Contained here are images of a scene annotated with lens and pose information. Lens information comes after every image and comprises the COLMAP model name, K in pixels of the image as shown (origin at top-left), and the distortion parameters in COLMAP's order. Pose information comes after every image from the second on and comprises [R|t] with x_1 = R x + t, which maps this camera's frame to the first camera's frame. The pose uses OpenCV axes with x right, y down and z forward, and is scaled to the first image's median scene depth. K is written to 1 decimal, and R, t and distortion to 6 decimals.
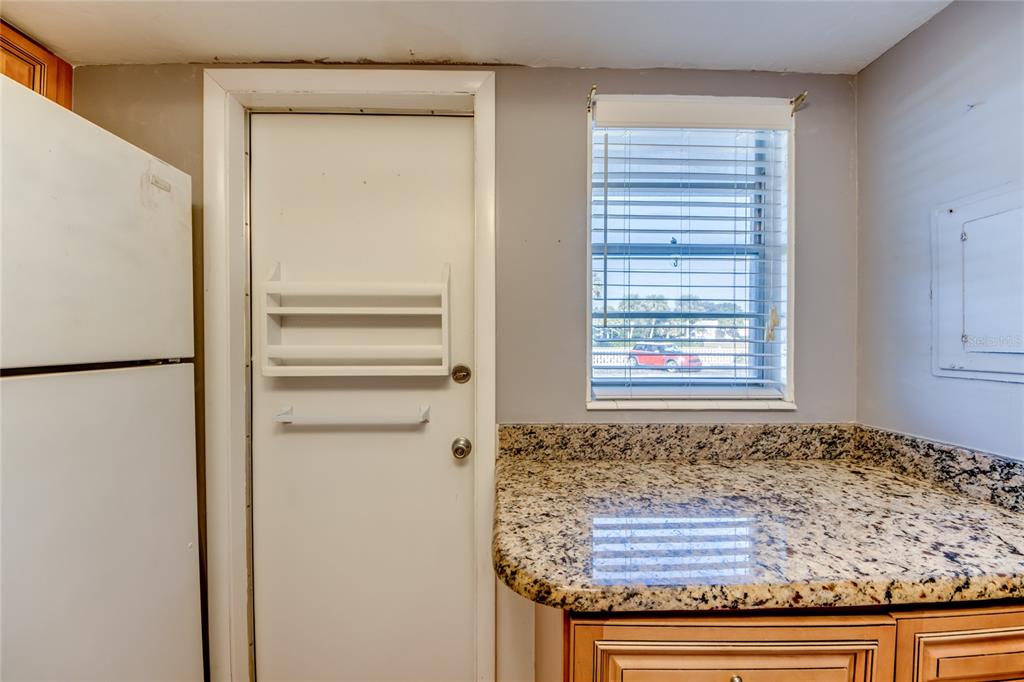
lens RADIAL K [[393.9, 0, 503.4], [0, 393.9, 342.1], [0, 0, 1]] dist [0.007515, -0.008611]
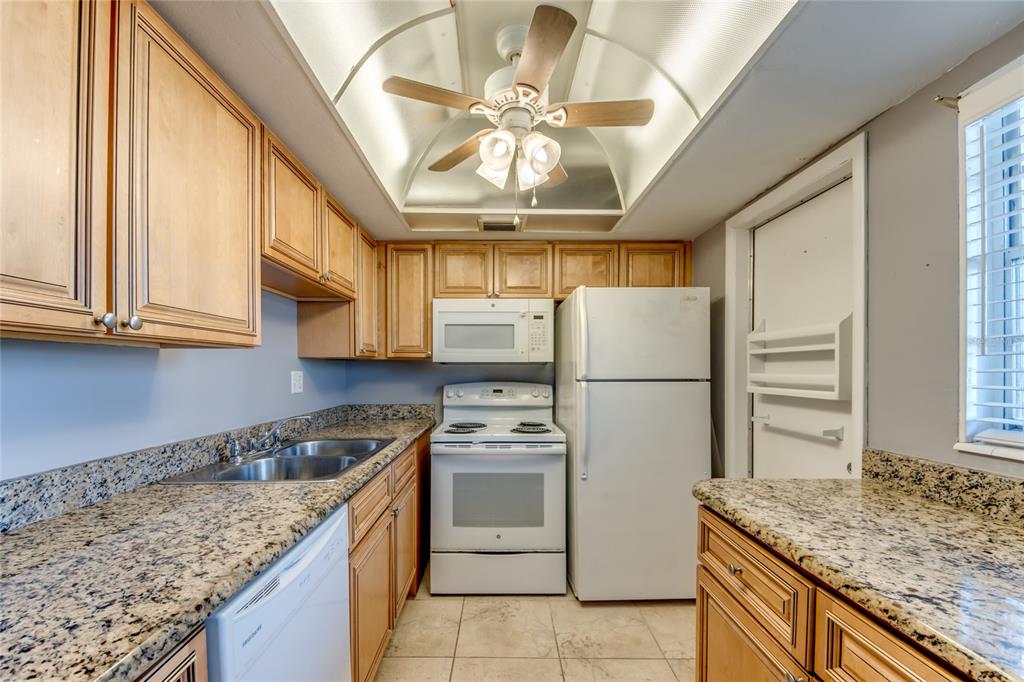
lens RADIAL K [[420.3, 0, 500.0], [0, 420.3, 371.6], [0, 0, 1]] dist [-0.009855, -0.001477]
pose [[-0.016550, 0.005387, -0.999849, 1.181179], [-0.014419, 0.999880, 0.005626, 0.005466], [0.999759, 0.014510, -0.016470, -0.006515]]
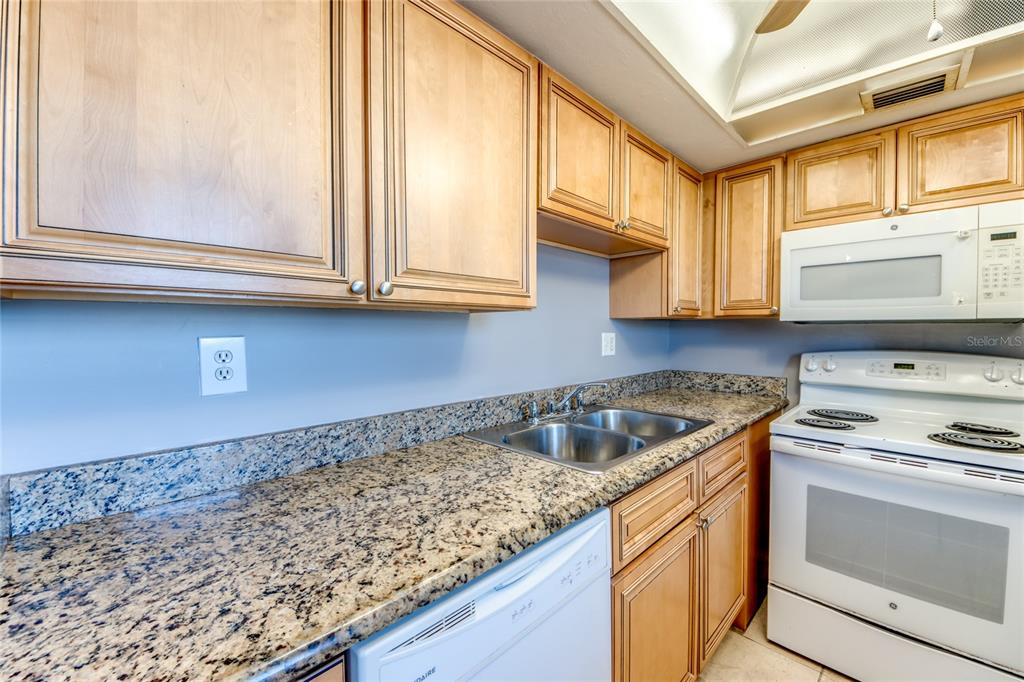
lens RADIAL K [[409.0, 0, 511.0], [0, 409.0, 338.2], [0, 0, 1]] dist [0.007194, -0.006549]
pose [[-0.721749, 0.016681, -0.691954, 0.799594], [-0.010302, 0.999340, 0.034838, -0.005900], [0.692079, 0.032273, -0.721100, 0.024000]]
